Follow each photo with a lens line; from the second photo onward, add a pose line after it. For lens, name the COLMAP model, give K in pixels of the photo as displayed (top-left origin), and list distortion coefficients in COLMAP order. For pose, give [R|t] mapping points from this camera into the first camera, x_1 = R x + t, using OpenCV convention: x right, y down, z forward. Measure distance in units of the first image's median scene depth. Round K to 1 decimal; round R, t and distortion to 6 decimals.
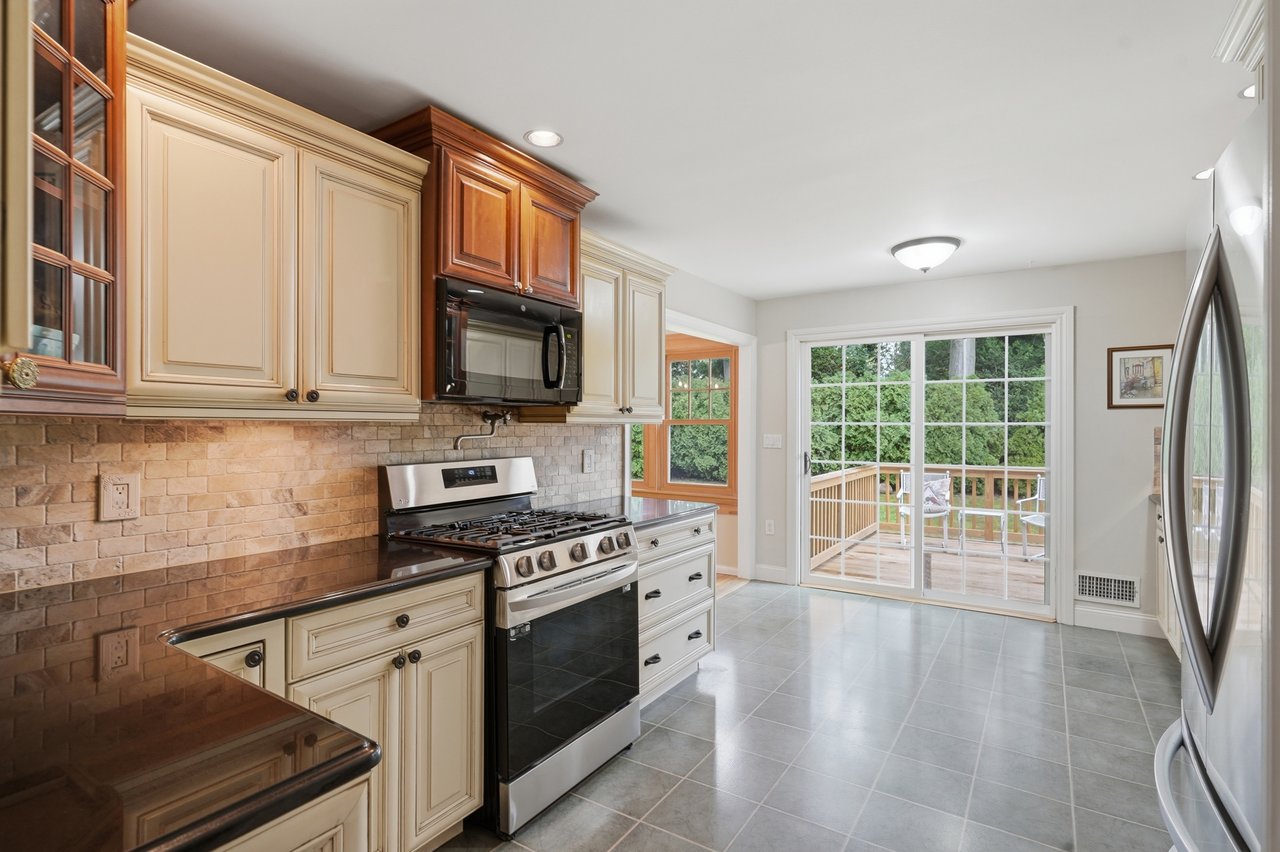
lens RADIAL K [[622.9, 0, 642.2], [0, 622.9, 425.2], [0, 0, 1]] dist [-0.000721, -0.000165]
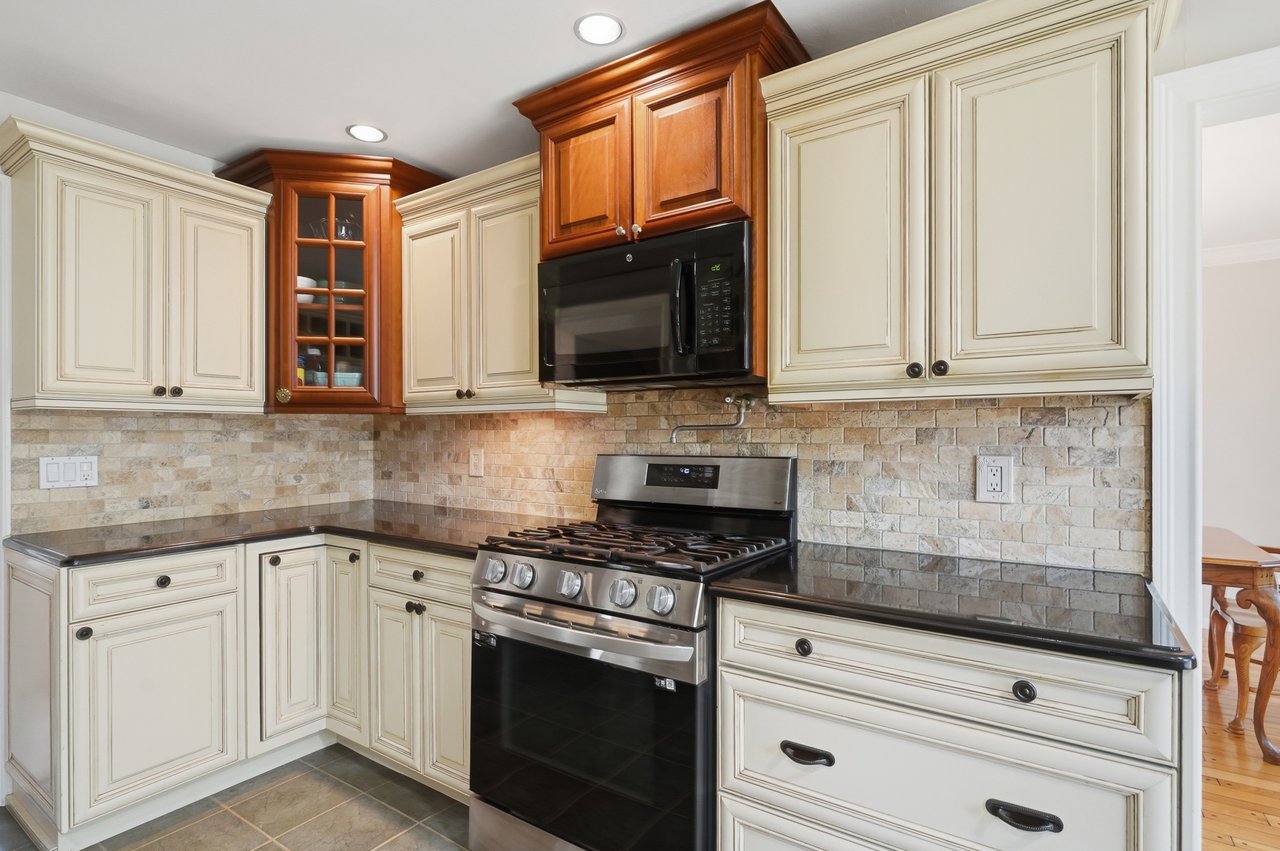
lens RADIAL K [[629.8, 0, 640.2], [0, 629.8, 434.4], [0, 0, 1]] dist [0.003733, 0.000289]
pose [[-0.016231, -0.002054, -0.999866, 0.362793], [0.003222, 0.999993, -0.002107, 0.019691], [0.999863, -0.003256, -0.016224, 0.635765]]
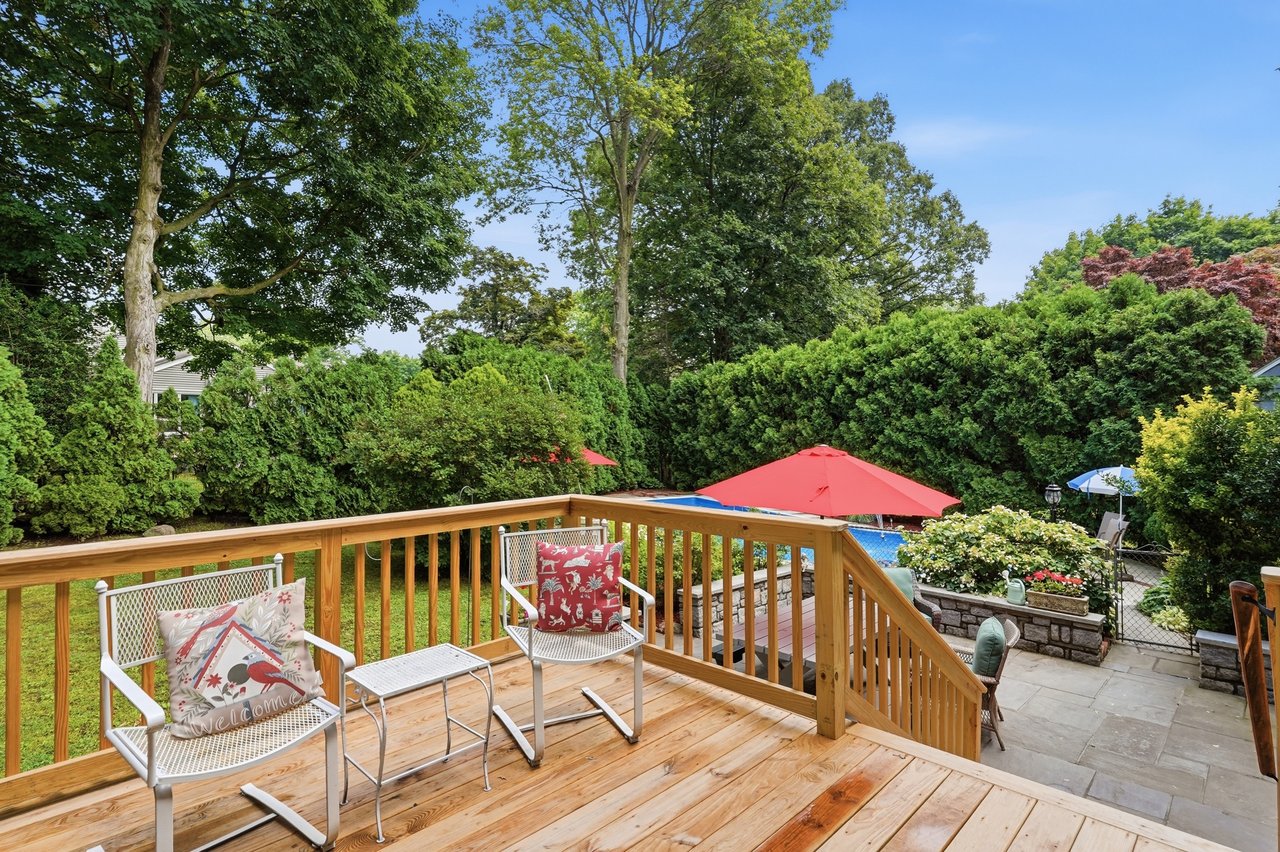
lens RADIAL K [[640.6, 0, 641.1], [0, 640.6, 419.7], [0, 0, 1]] dist [-0.000503, -0.000116]
pose [[0.202647, 0.008984, 0.979211, 0.410056], [0.006193, 0.999926, -0.010456, 0.023703], [-0.979232, 0.008183, 0.202577, 1.424736]]
